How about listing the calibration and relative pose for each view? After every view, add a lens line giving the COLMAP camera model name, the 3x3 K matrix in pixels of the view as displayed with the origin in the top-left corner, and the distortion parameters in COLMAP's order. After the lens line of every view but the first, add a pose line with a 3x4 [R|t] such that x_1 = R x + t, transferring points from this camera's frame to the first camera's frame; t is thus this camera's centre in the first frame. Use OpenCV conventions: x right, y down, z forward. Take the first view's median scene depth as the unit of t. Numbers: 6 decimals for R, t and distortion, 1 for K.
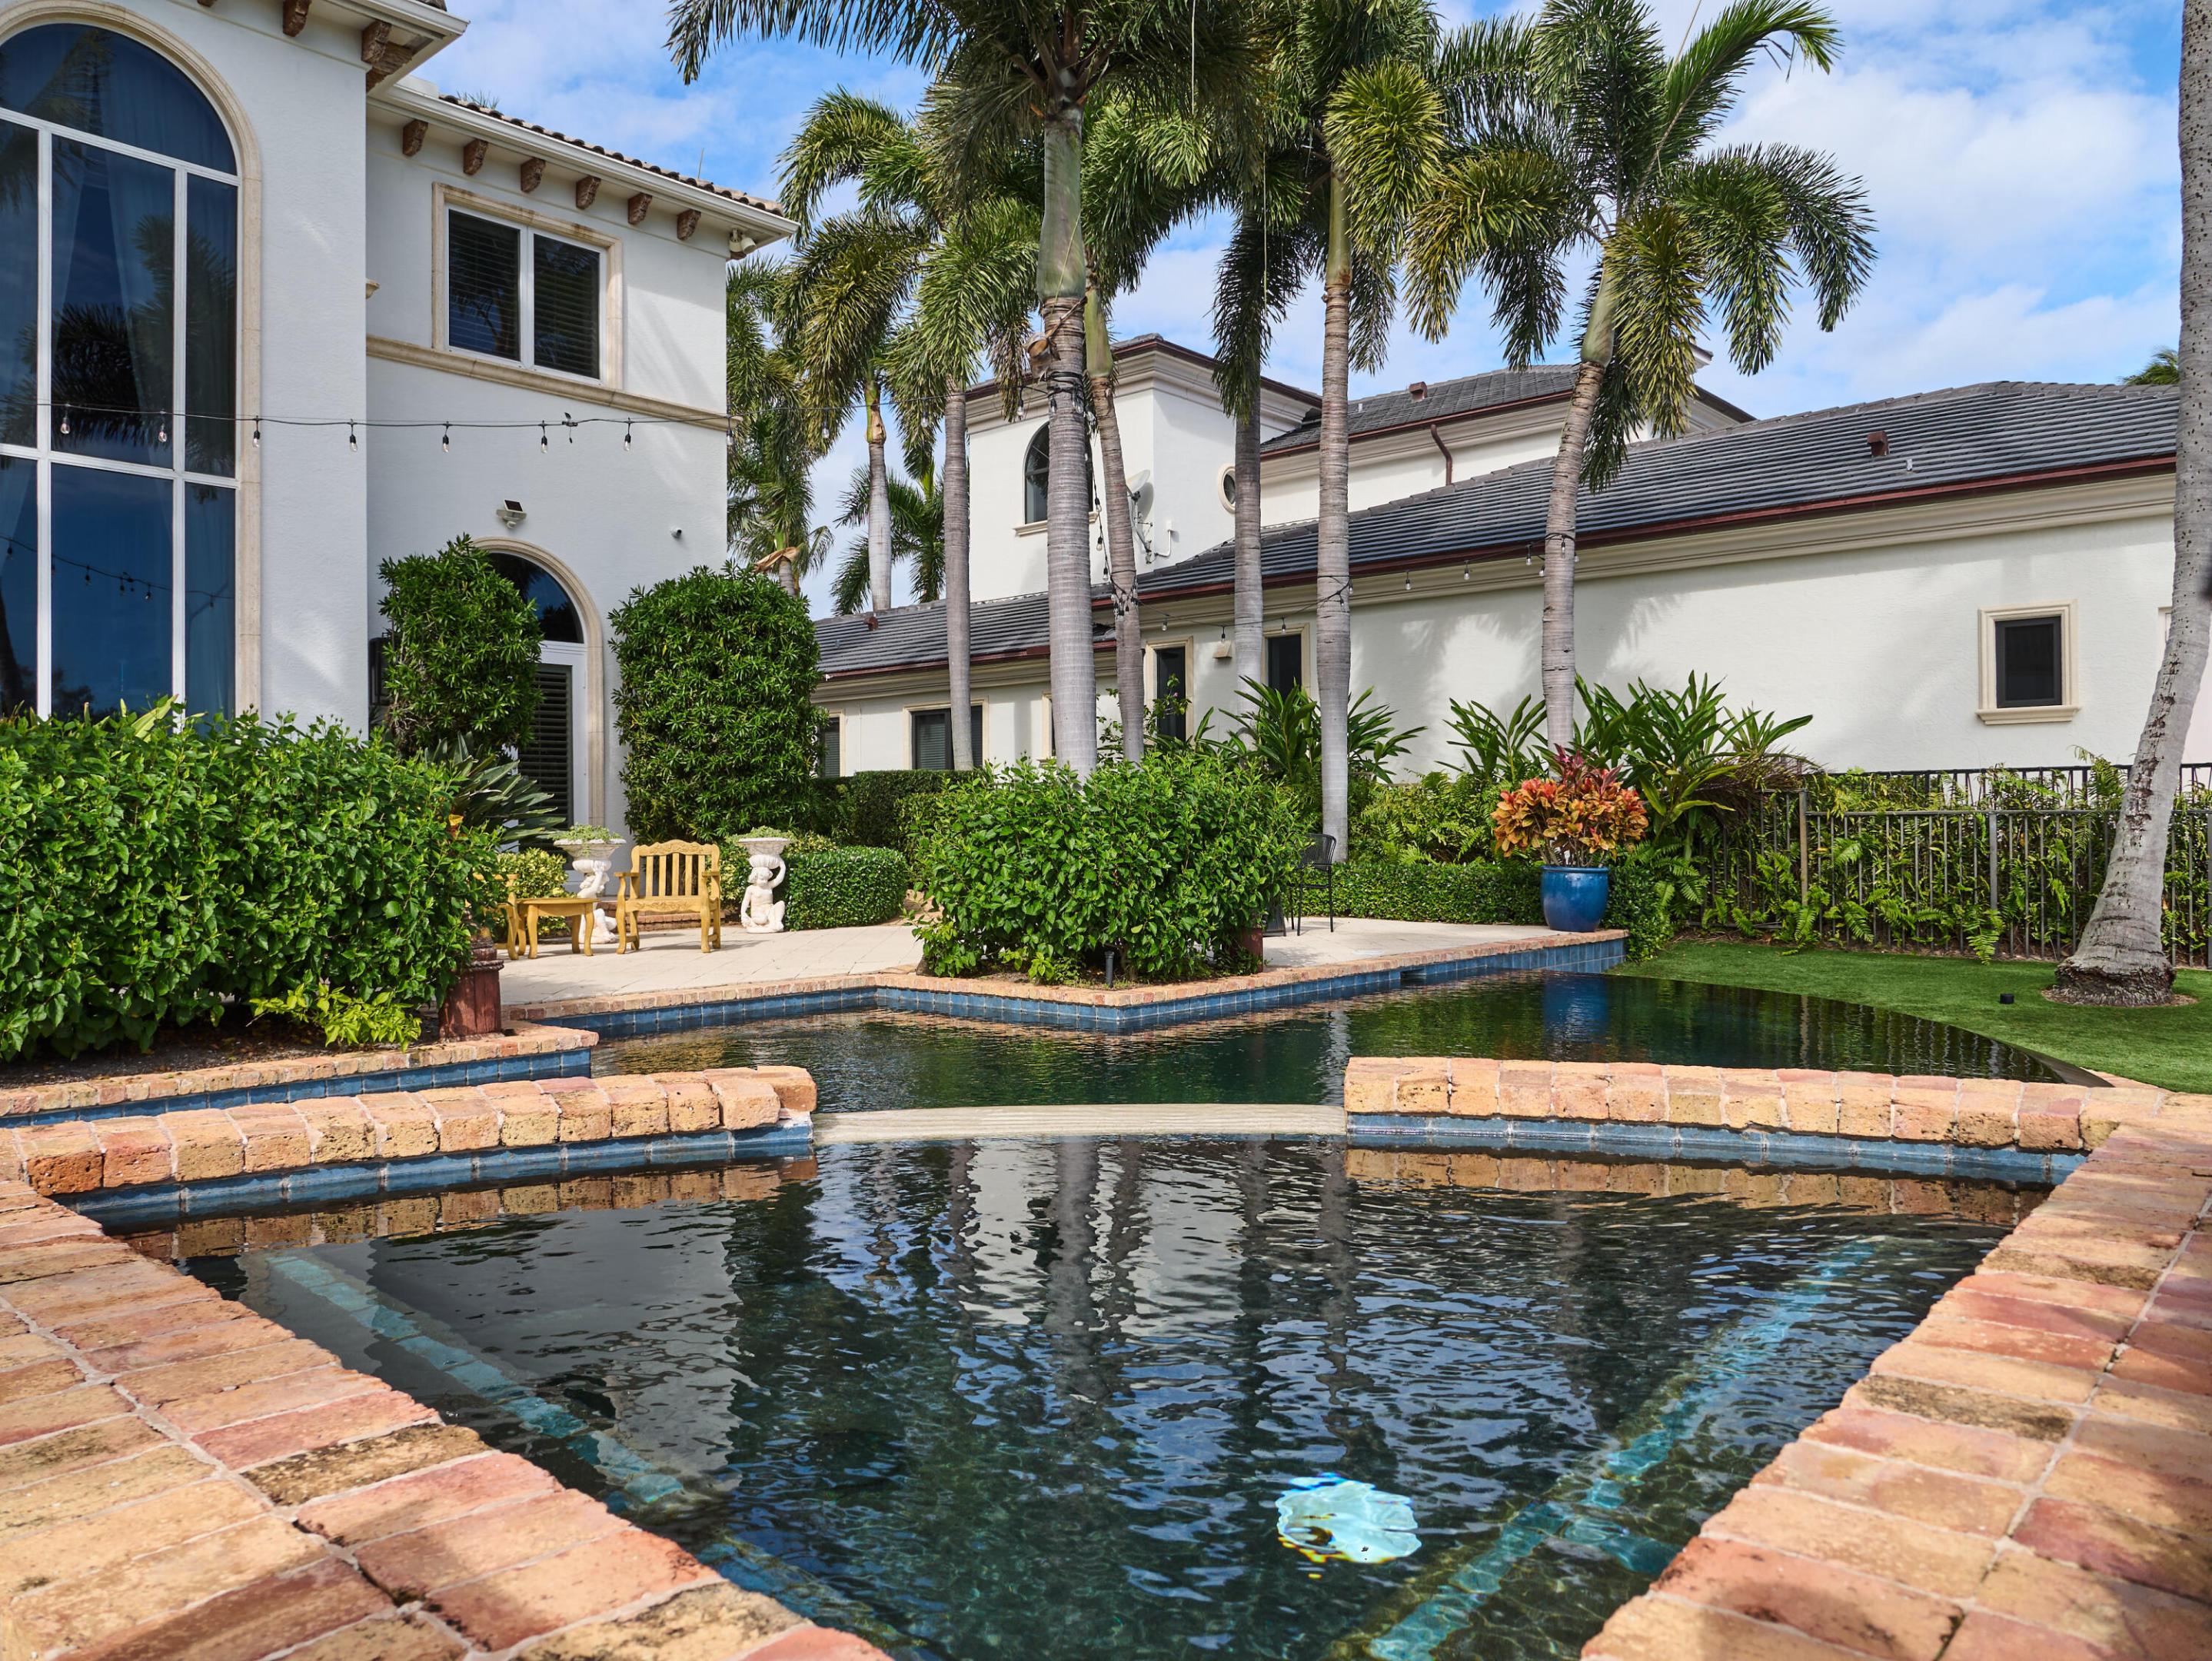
lens RADIAL K [[1551.7, 0, 1100.5], [0, 1551.7, 828.5], [0, 0, 1]] dist [-0.028169, 0.013432]
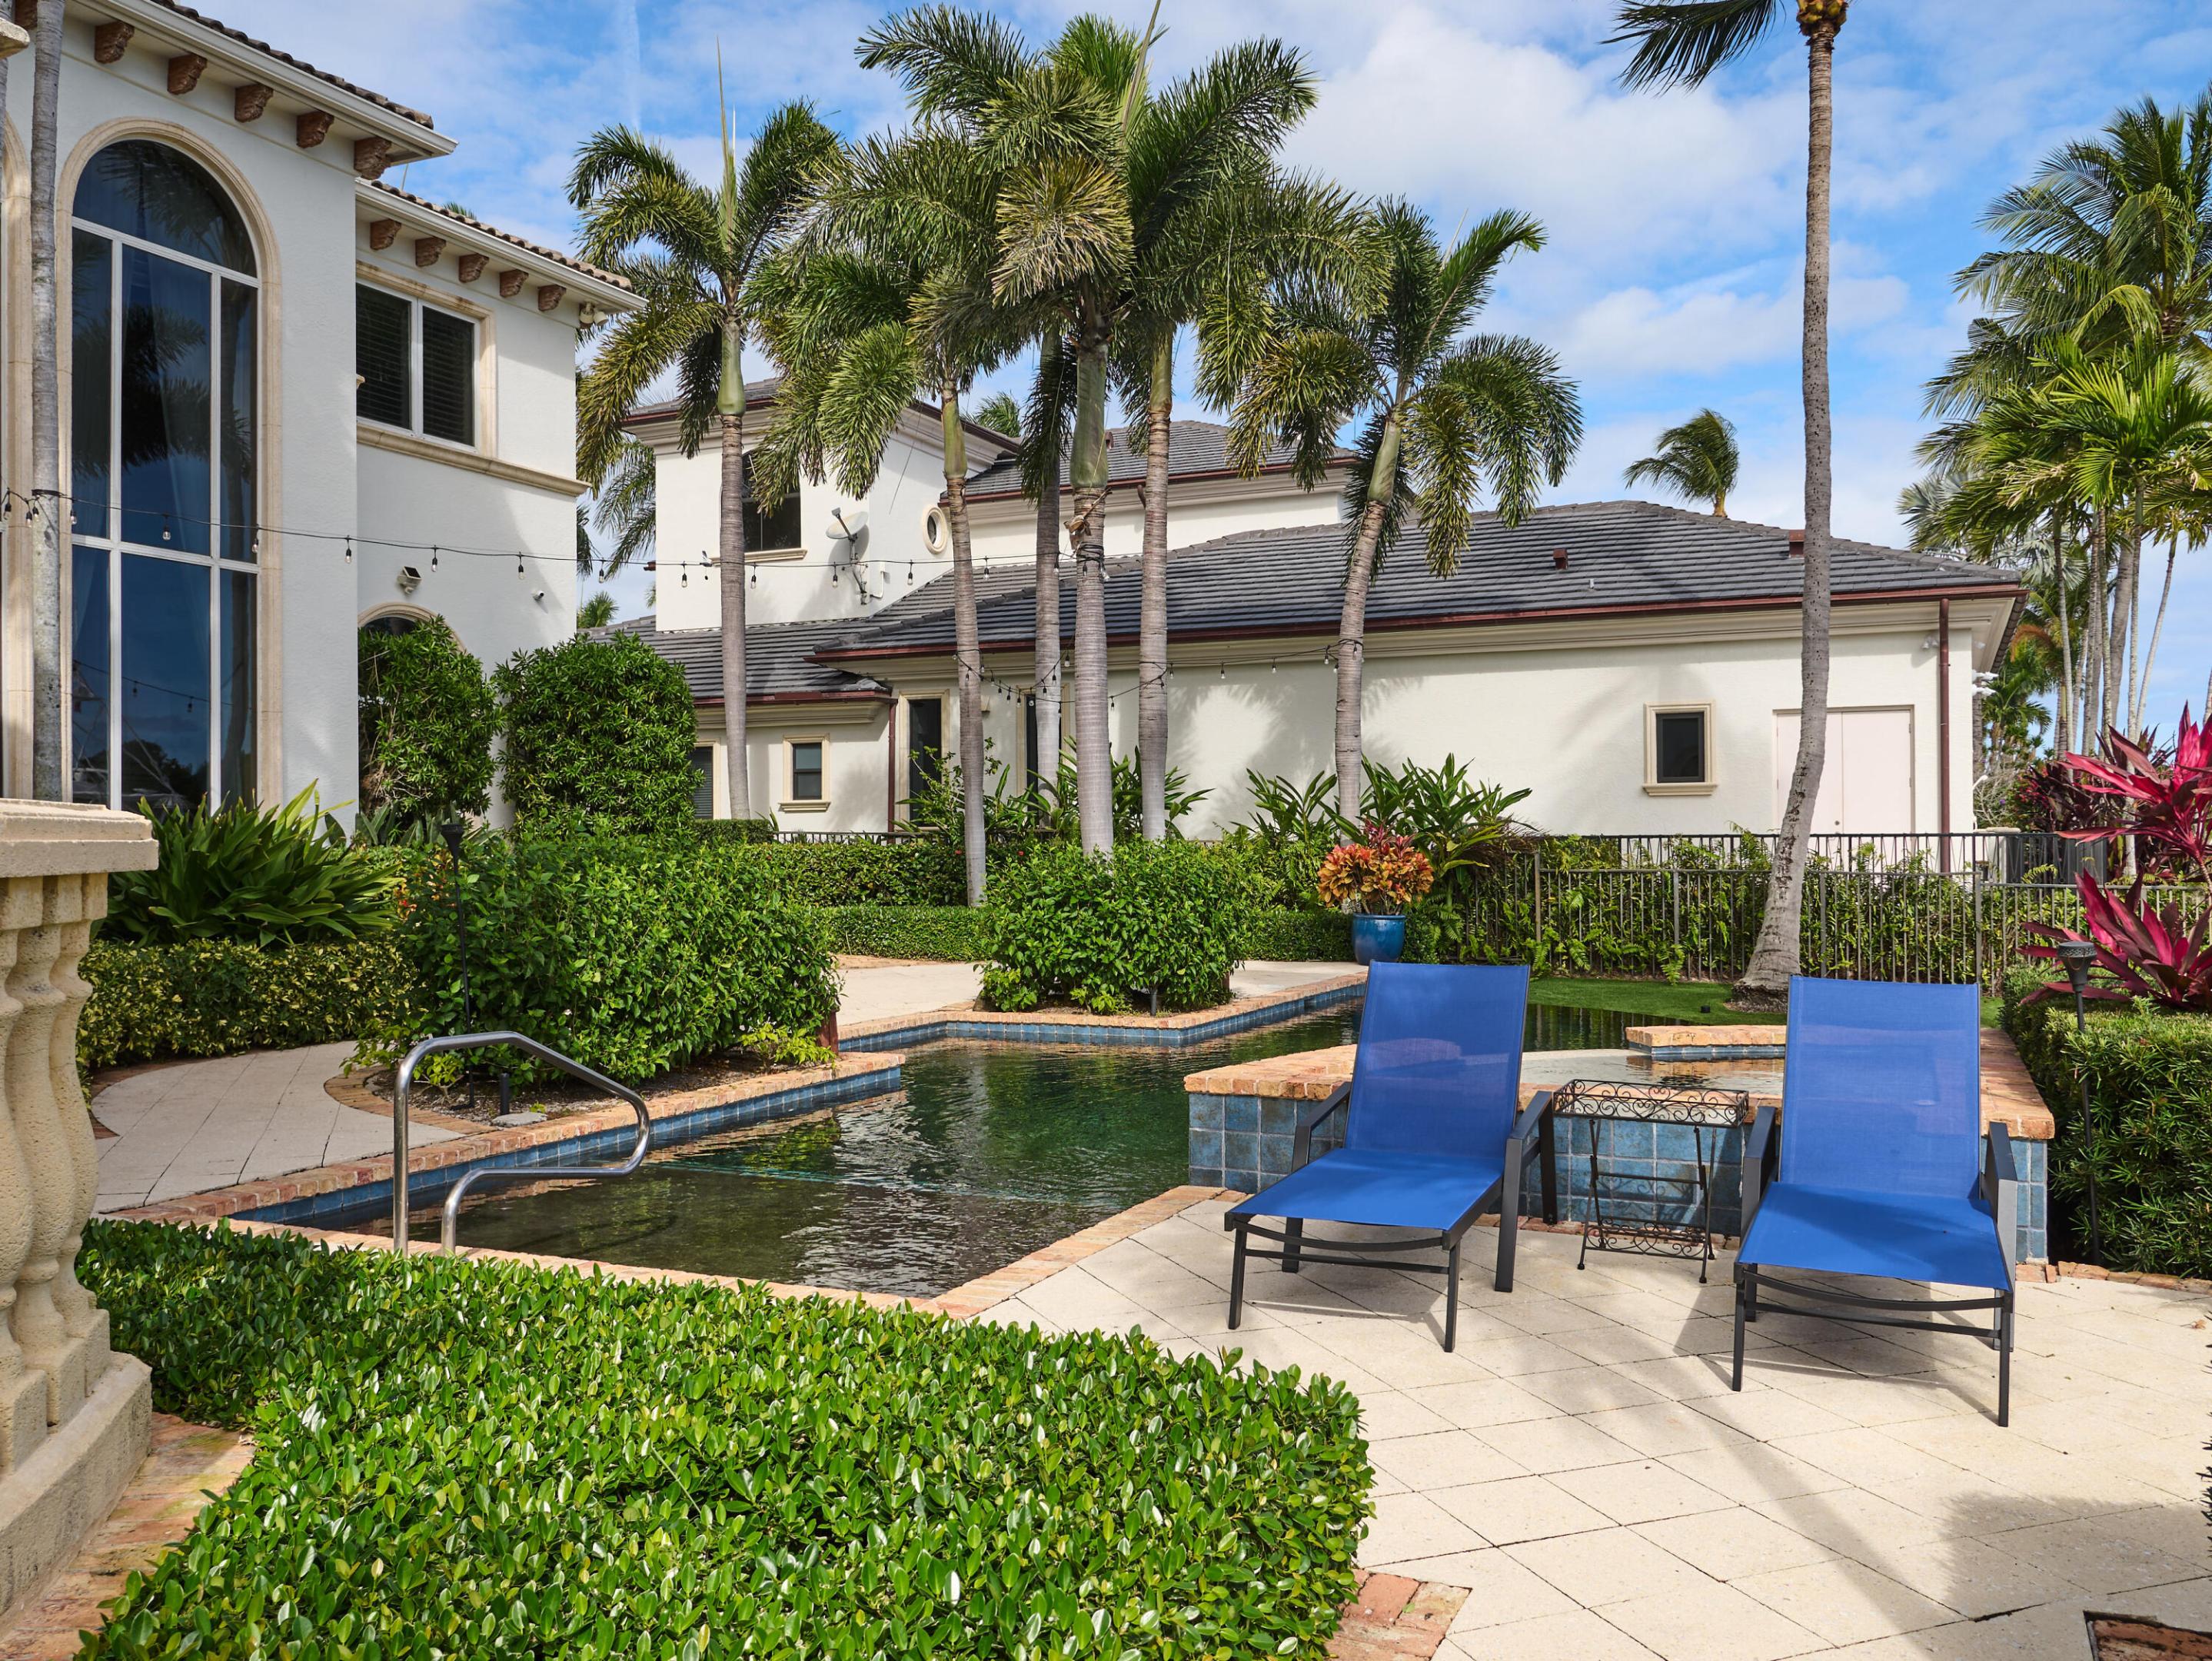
lens RADIAL K [[1793.4, 0, 1113.8], [0, 1793.4, 822.0], [0, 0, 1]] dist [-0.007211, 0.014117]
pose [[0.955289, 0.004882, 0.295633, -0.319858], [-0.000513, 0.999890, -0.014856, -0.027693], [-0.295673, 0.014040, 0.955186, -0.313111]]
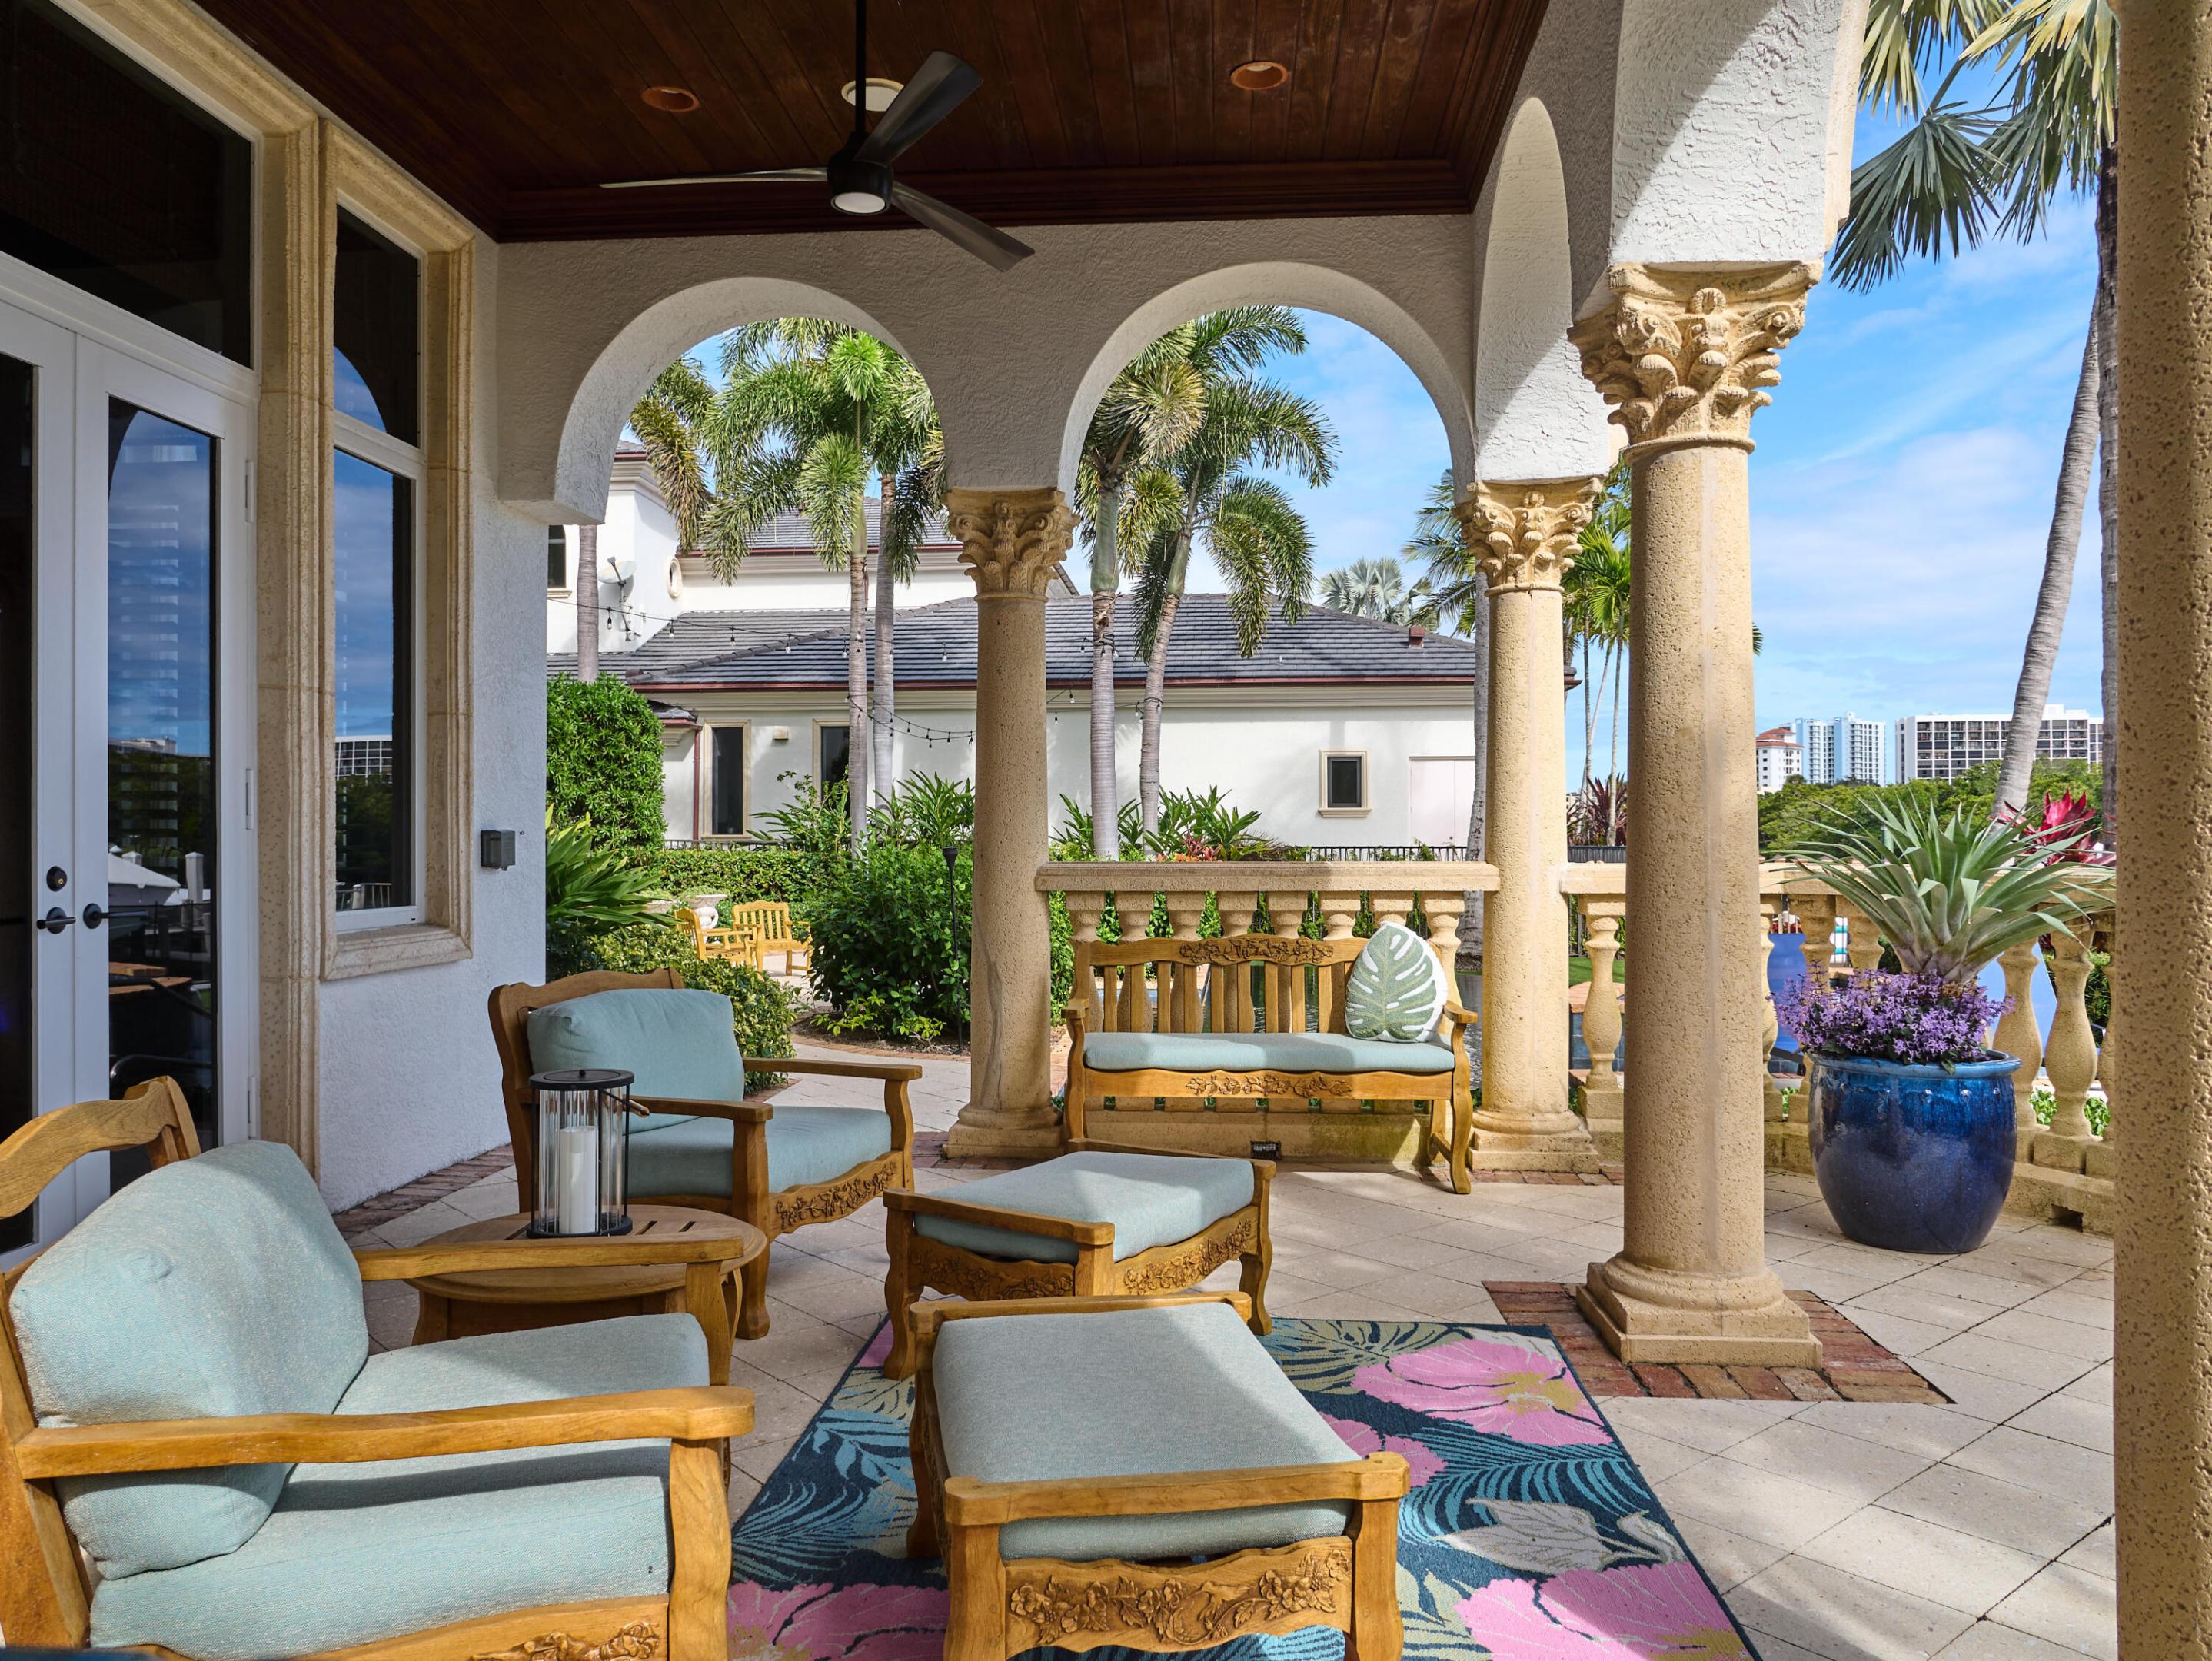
lens RADIAL K [[1551.7, 0, 1100.2], [0, 1551.7, 834.7], [0, 0, 1]] dist [-0.028169, 0.013432]
pose [[0.804242, 0.008416, 0.594243, -0.759242], [-0.004622, 0.999958, -0.007906, -0.037997], [-0.594284, 0.003612, 0.804247, -0.288296]]
